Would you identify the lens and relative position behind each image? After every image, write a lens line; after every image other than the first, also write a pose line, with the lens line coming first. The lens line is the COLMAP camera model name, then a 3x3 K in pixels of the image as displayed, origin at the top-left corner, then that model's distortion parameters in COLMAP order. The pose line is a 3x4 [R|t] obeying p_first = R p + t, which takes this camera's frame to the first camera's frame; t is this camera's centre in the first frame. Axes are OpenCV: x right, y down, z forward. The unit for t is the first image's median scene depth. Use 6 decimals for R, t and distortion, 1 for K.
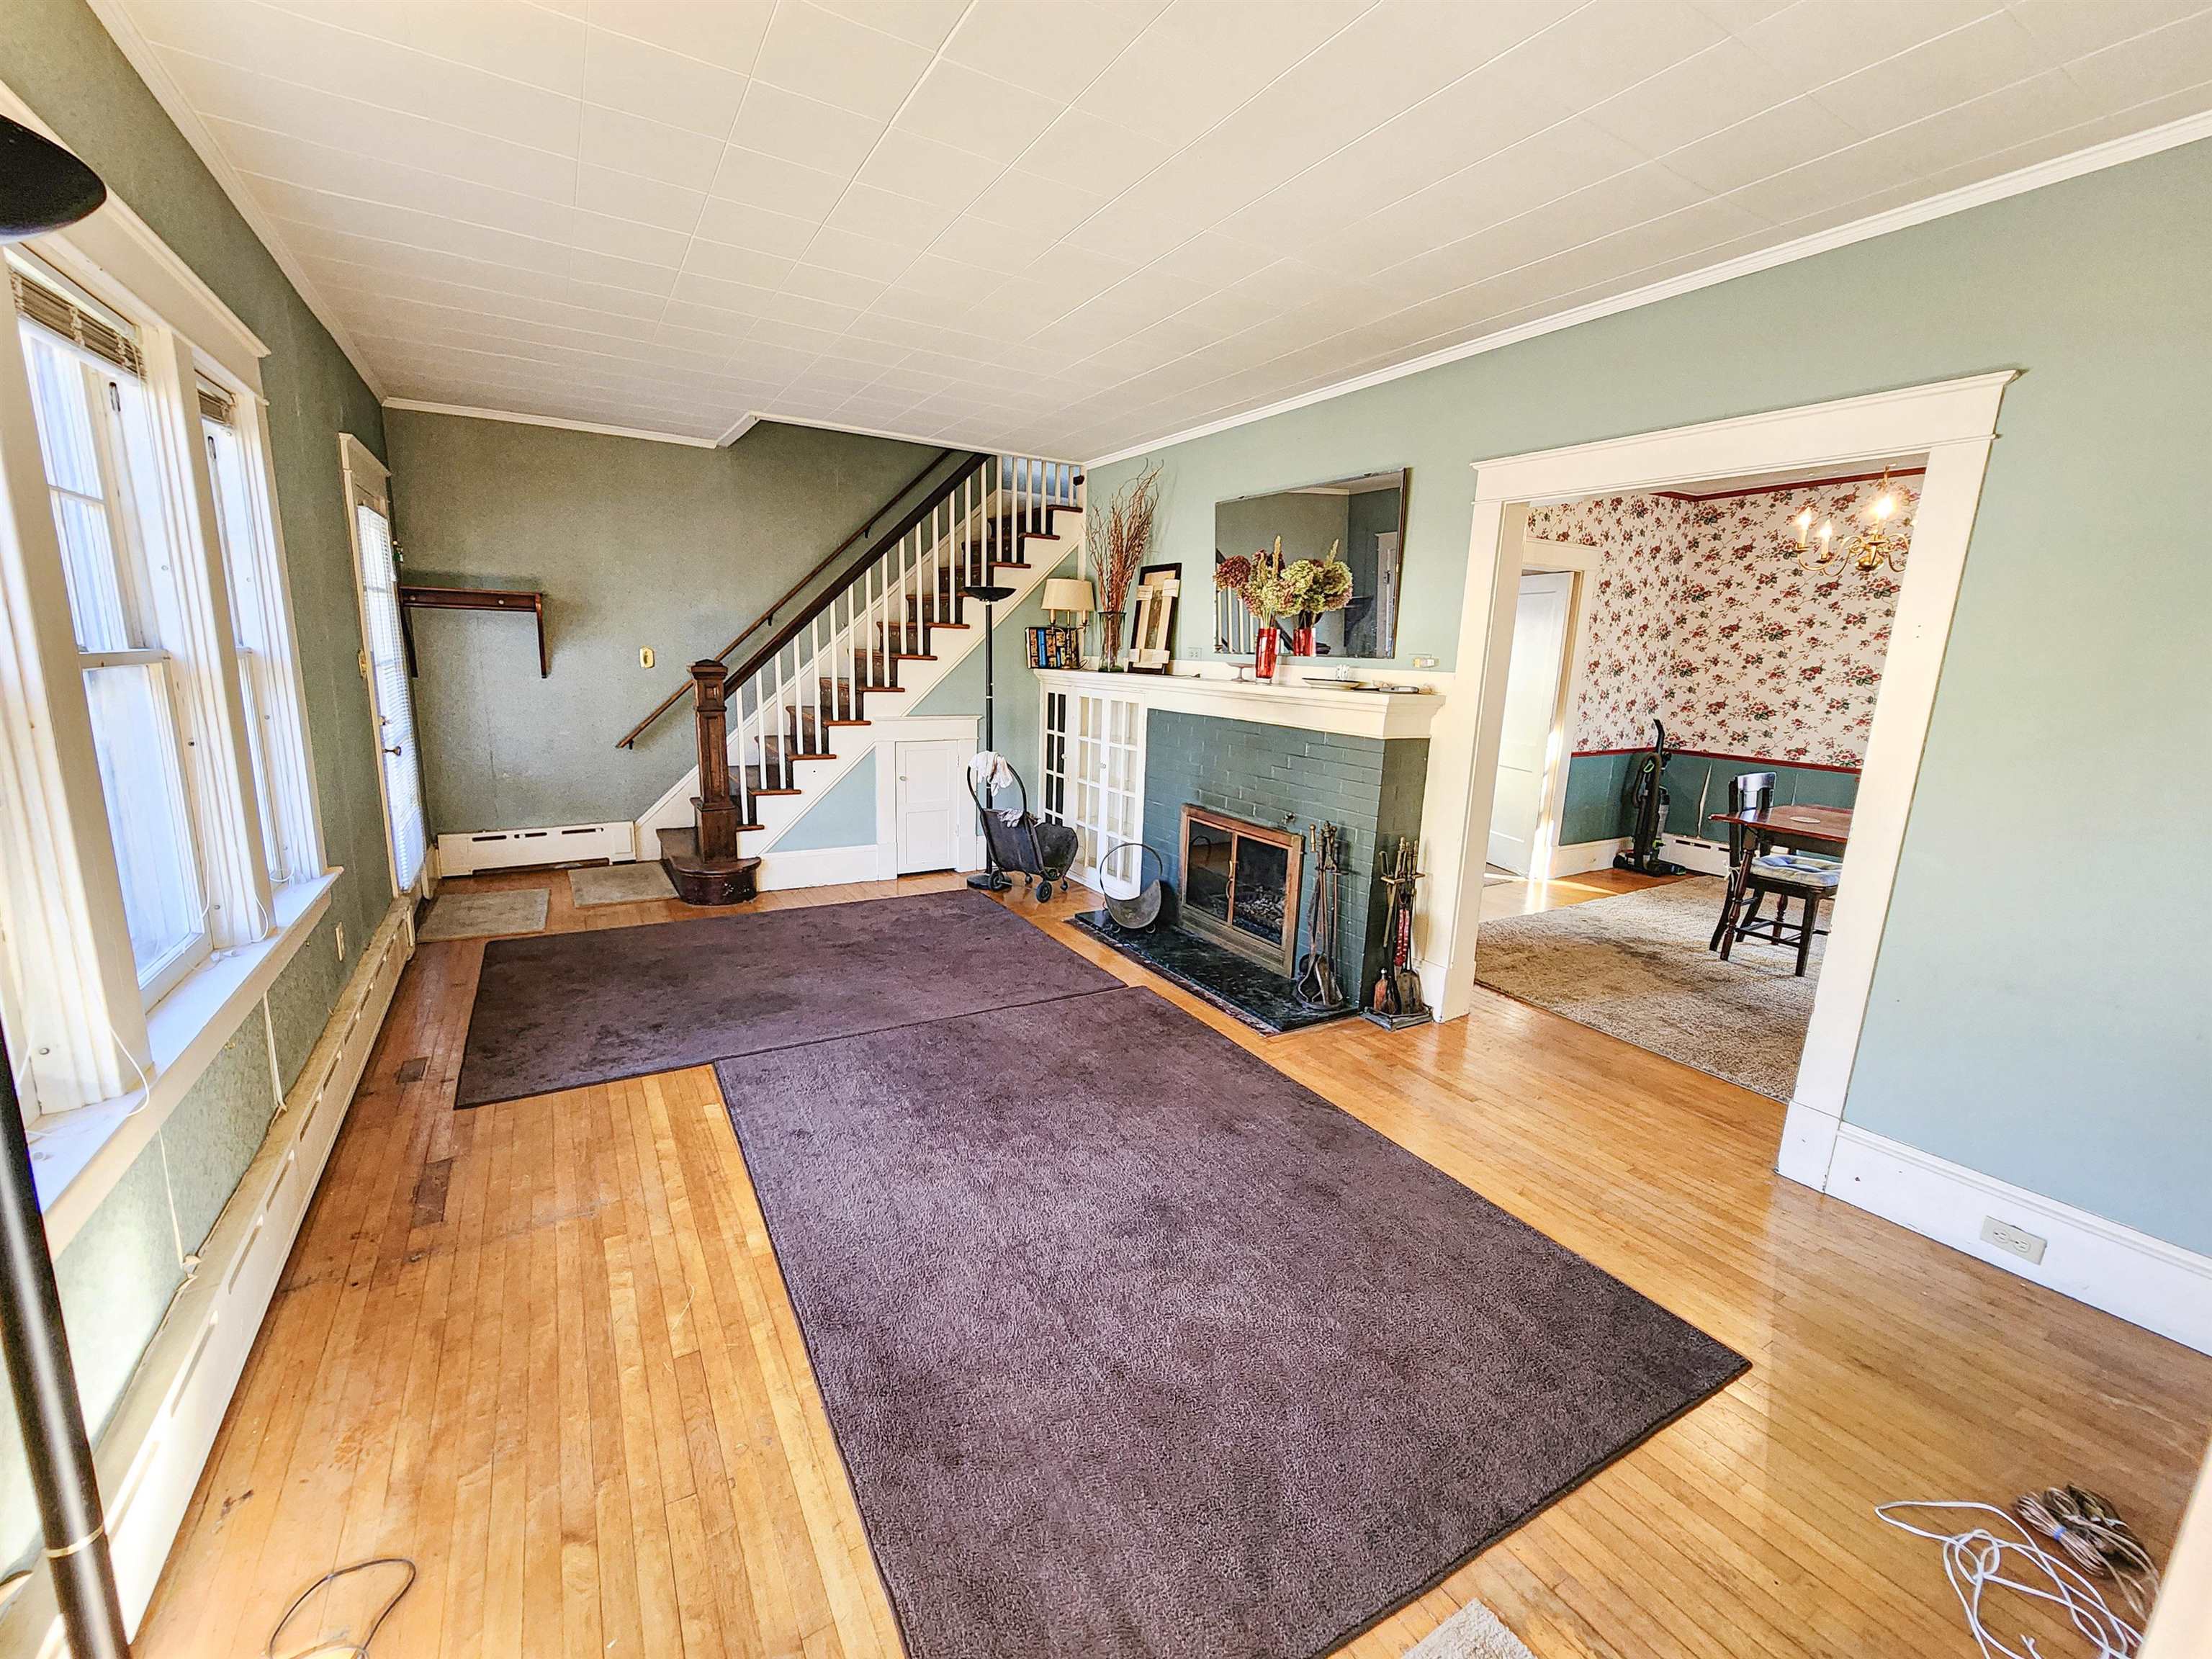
lens RADIAL K [[903.5, 0, 1092.6], [0, 903.5, 830.4], [0, 0, 1]] dist [-0.001919, -0.000137]
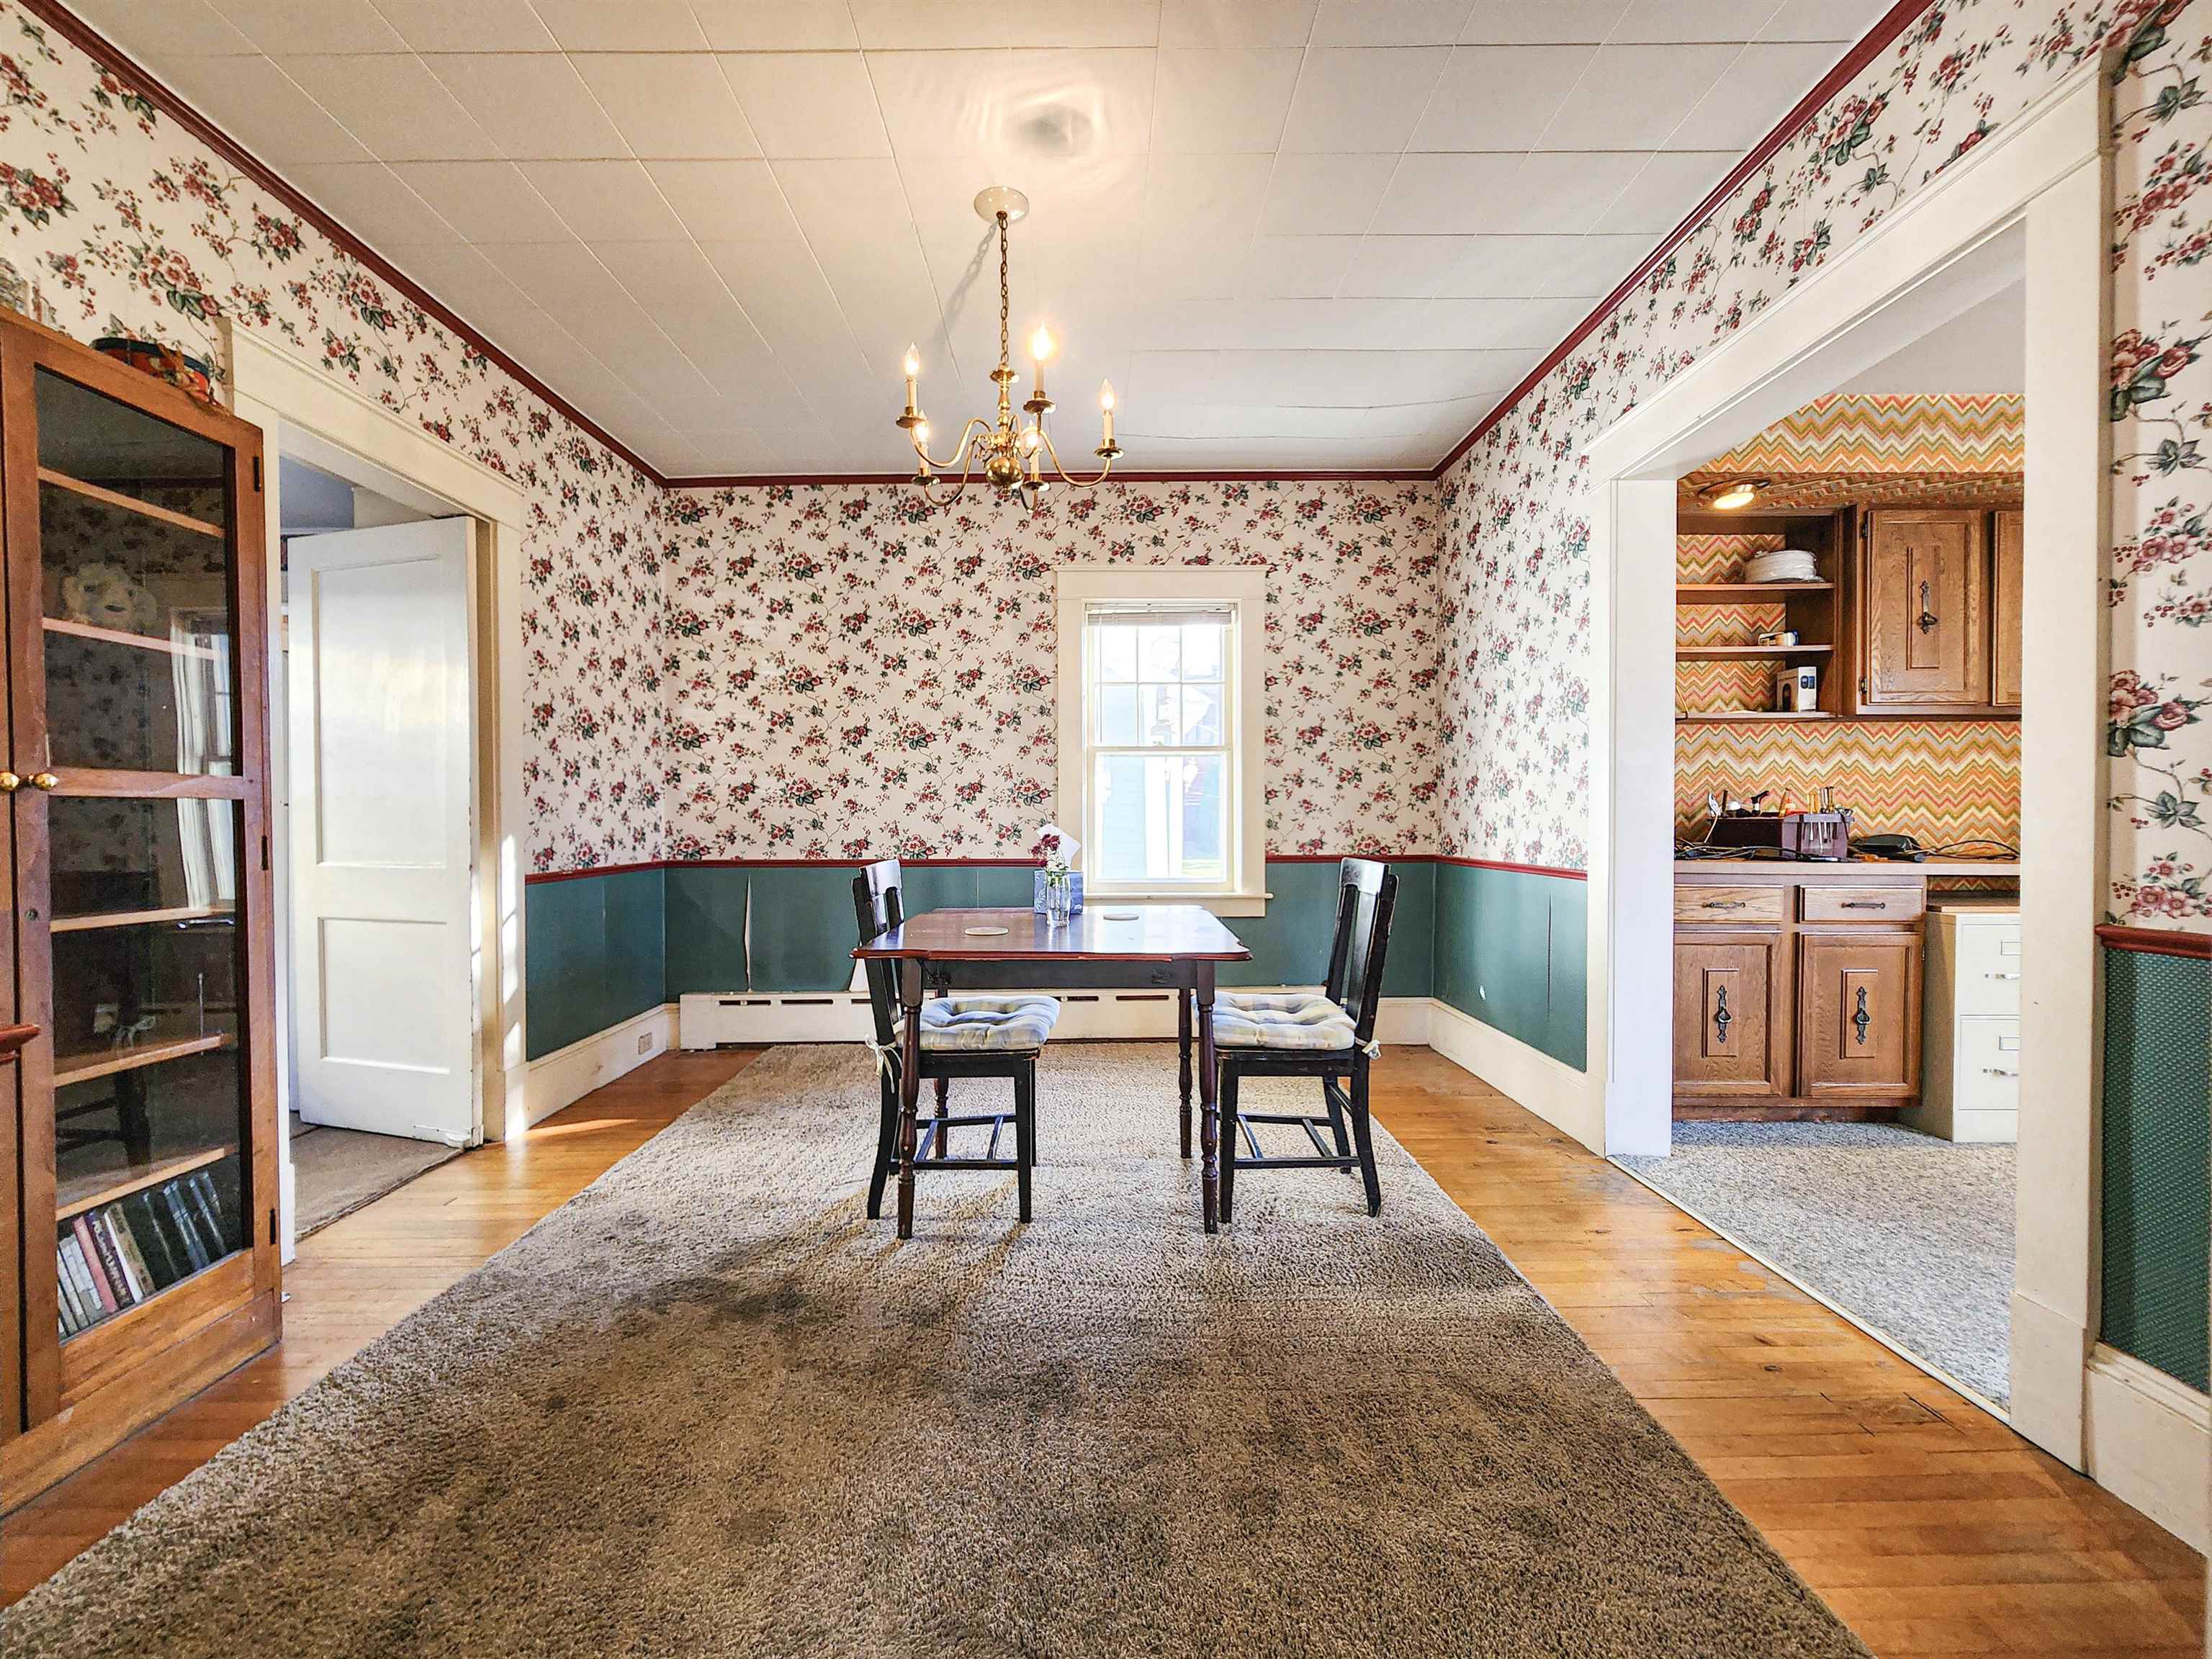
lens RADIAL K [[903.5, 0, 1092.6], [0, 903.5, 830.4], [0, 0, 1]] dist [-0.001919, -0.000137]
pose [[0.502378, -0.041437, 0.863654, 0.259468], [0.192155, 0.979223, -0.064793, -0.016836], [-0.843026, 0.198506, 0.499903, 0.483355]]
